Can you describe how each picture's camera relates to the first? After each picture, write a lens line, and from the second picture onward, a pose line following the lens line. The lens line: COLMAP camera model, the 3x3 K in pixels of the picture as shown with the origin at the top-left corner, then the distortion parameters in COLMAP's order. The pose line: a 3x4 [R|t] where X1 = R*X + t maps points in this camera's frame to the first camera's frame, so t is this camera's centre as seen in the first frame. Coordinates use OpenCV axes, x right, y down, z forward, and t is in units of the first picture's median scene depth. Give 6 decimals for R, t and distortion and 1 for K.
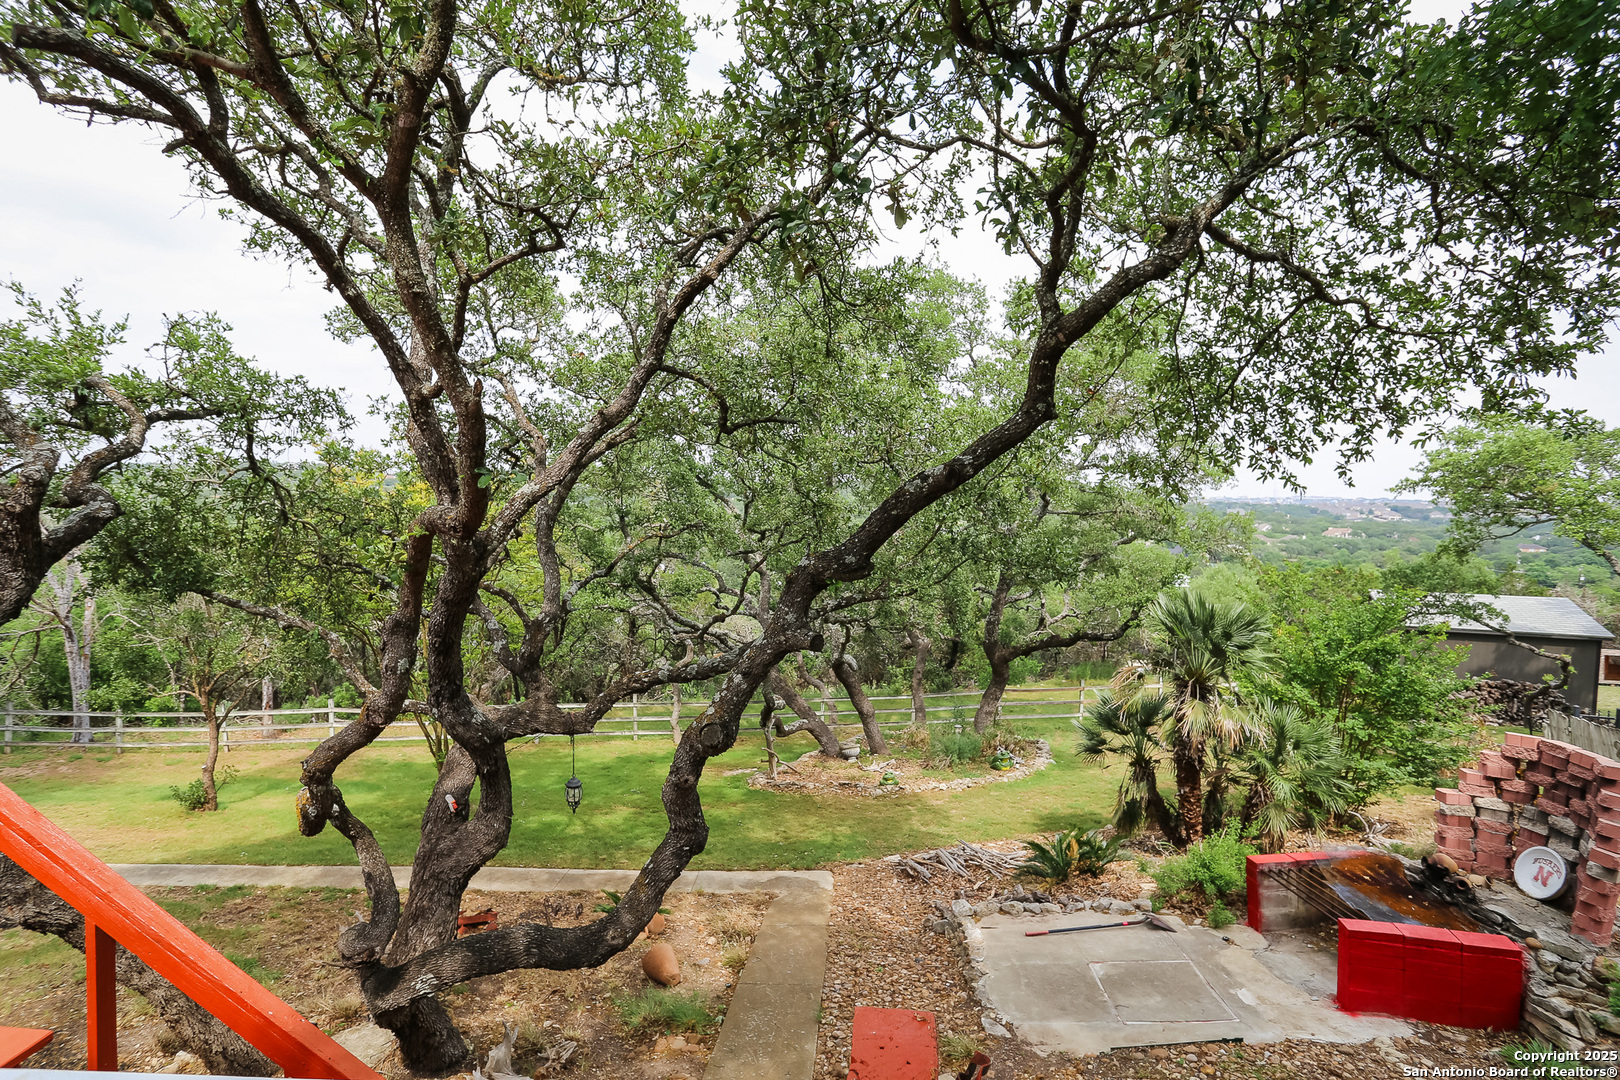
lens RADIAL K [[814.4, 0, 798.7], [0, 814.4, 547.0], [0, 0, 1]] dist [-0.079433, 0.035836]
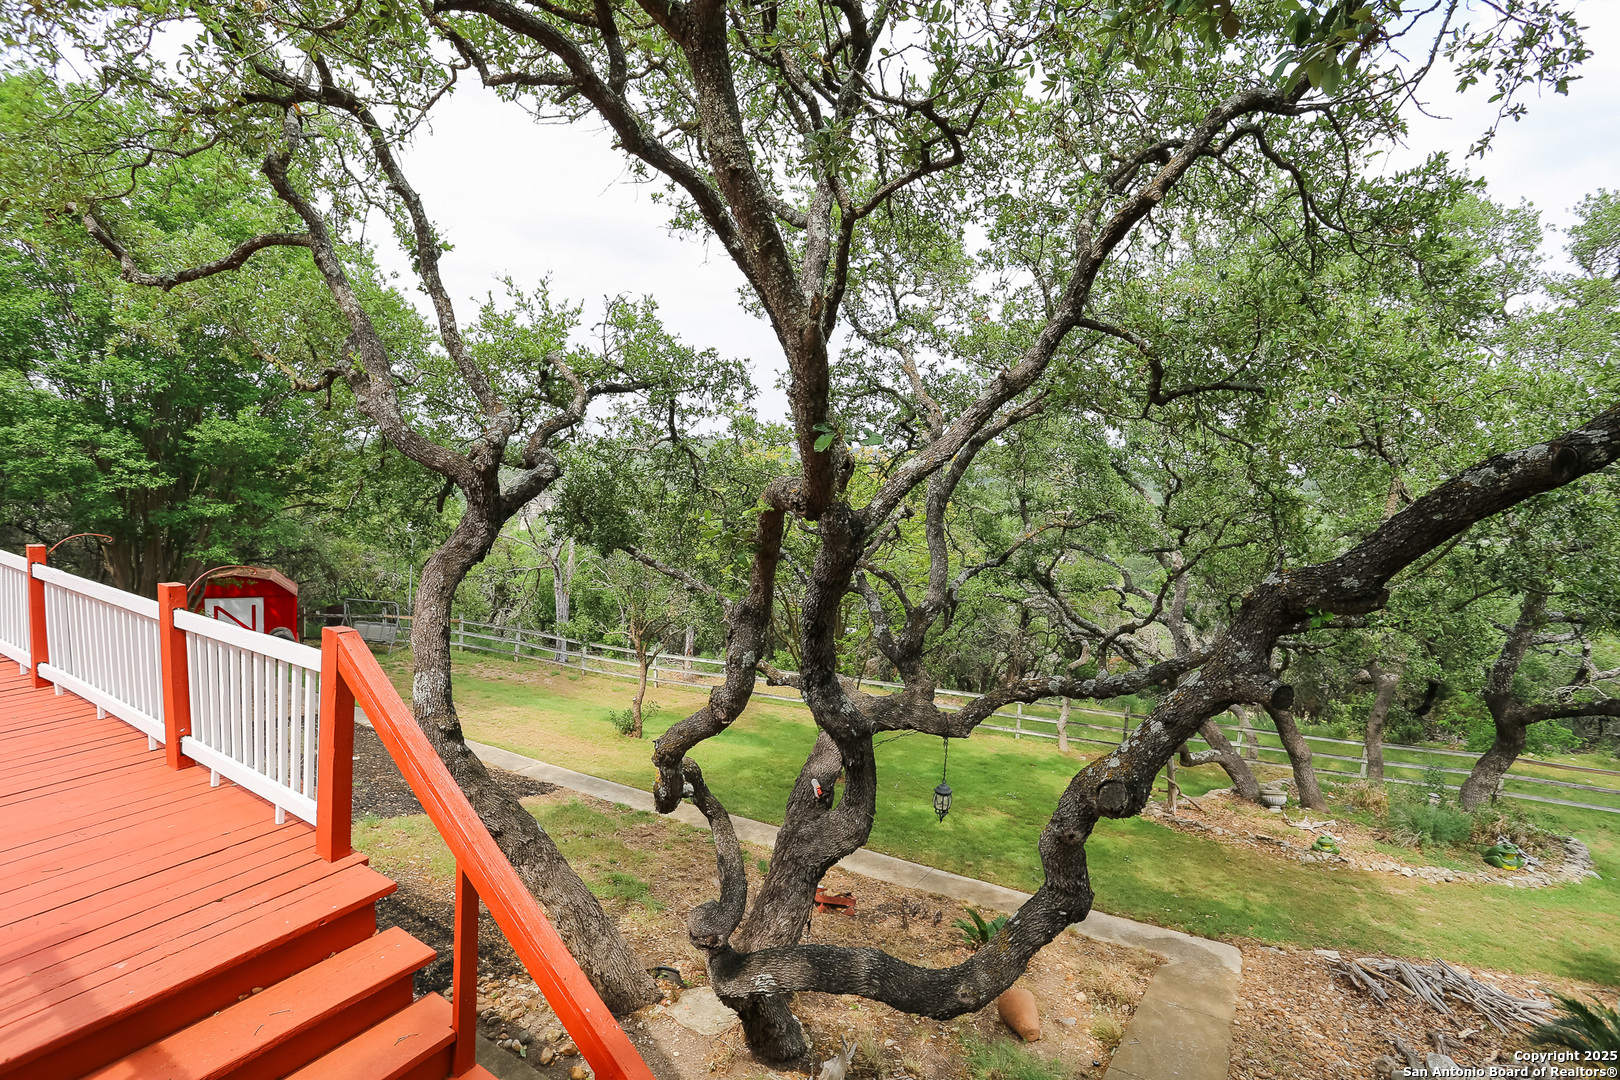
lens RADIAL K [[814.4, 0, 798.7], [0, 814.4, 547.0], [0, 0, 1]] dist [-0.079433, 0.035836]
pose [[0.883611, 0.074770, -0.462213, -0.019311], [-0.065314, 0.997199, 0.036451, -0.003922], [0.463644, -0.002020, 0.886019, 0.101205]]
